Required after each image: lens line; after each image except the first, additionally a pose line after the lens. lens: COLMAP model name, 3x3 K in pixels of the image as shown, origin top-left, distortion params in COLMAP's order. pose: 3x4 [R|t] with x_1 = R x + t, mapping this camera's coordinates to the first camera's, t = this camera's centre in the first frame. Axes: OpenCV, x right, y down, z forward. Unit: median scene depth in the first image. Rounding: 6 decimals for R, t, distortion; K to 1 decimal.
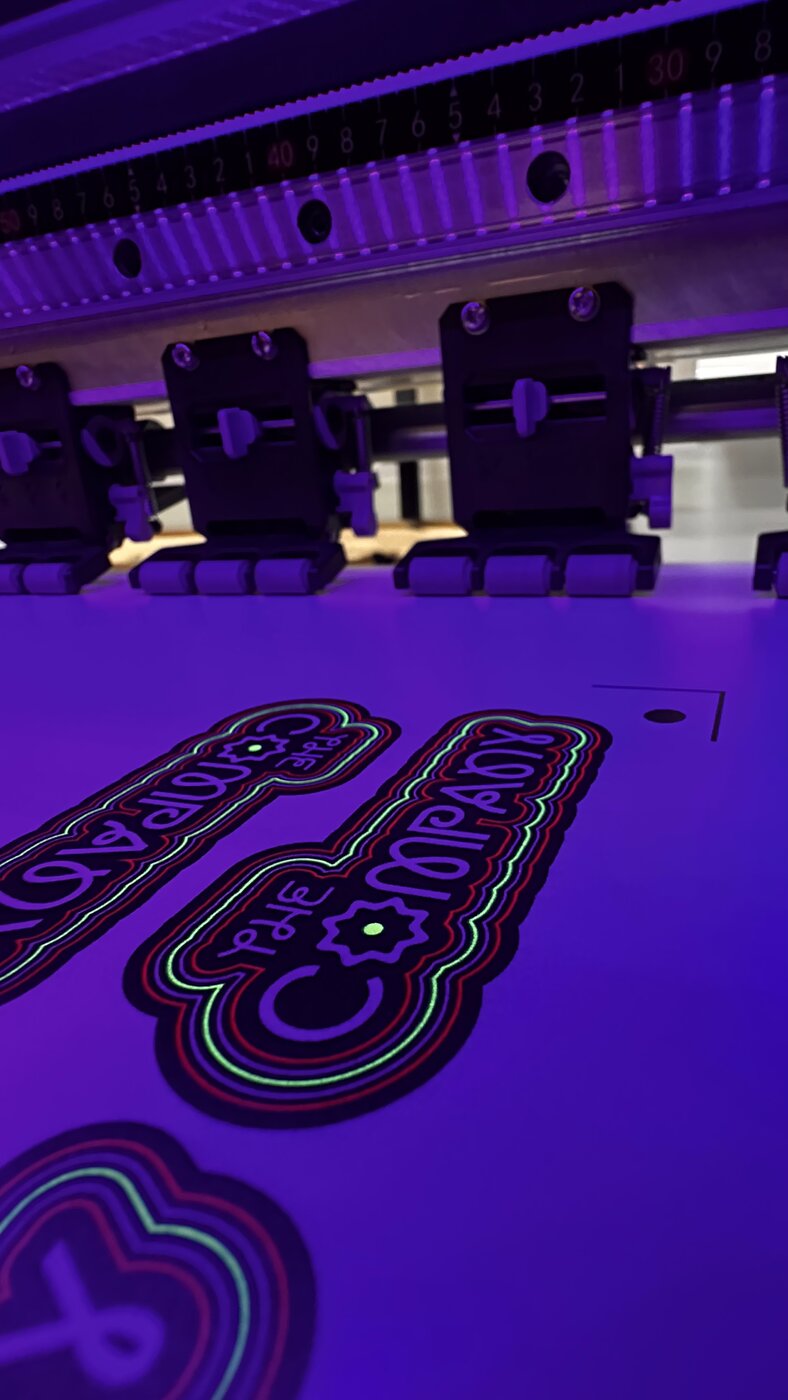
lens RADIAL K [[786.9, 0, 402.1], [0, 786.9, 694.1], [0, 0, 1]] dist [-0.000657, -0.000054]
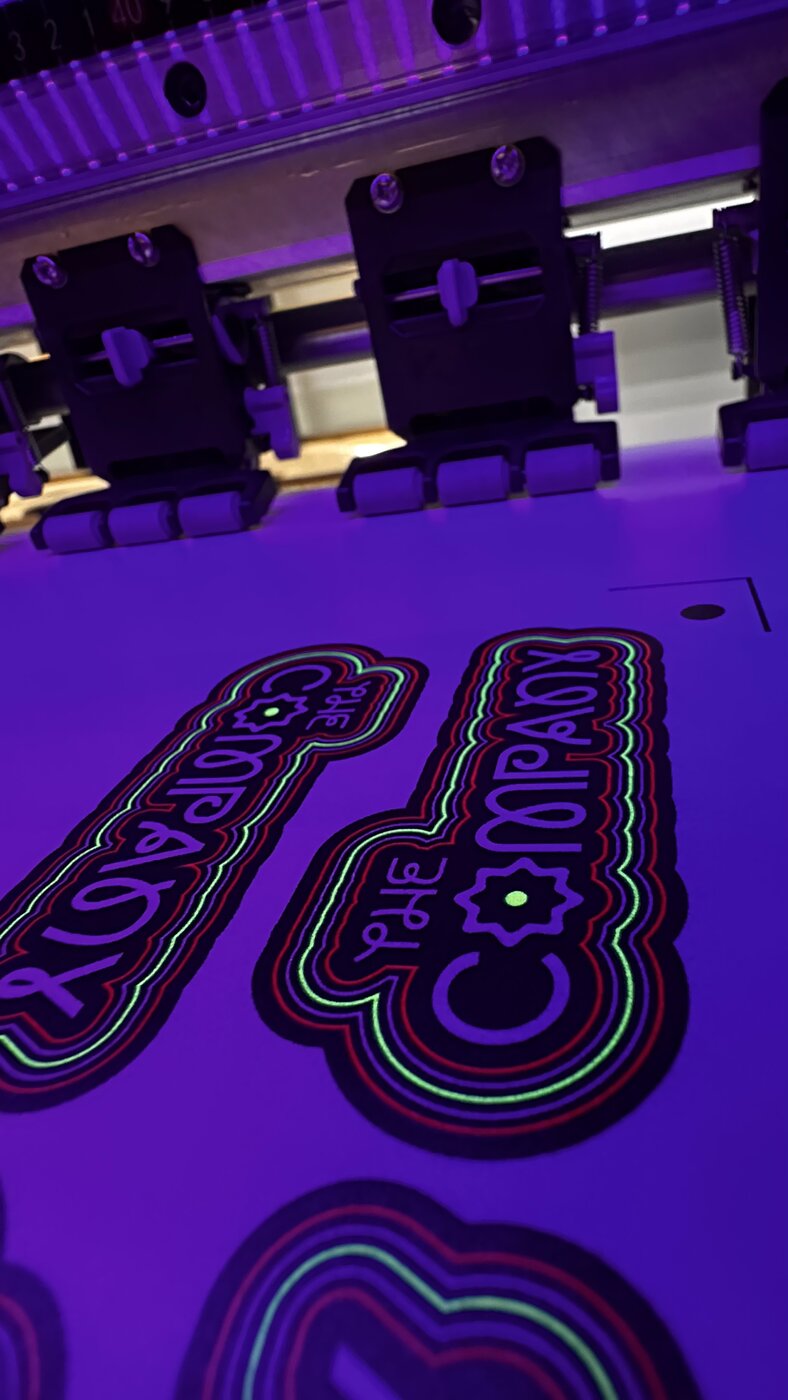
lens RADIAL K [[798.8, 0, 397.5], [0, 798.8, 703.9], [0, 0, 1]] dist [-0.002621, 0.001439]
pose [[0.982485, -0.152584, 0.106966, -0.132747], [0.139814, 0.983101, 0.118169, -0.025729], [-0.123190, -0.101144, 0.987215, 0.081572]]
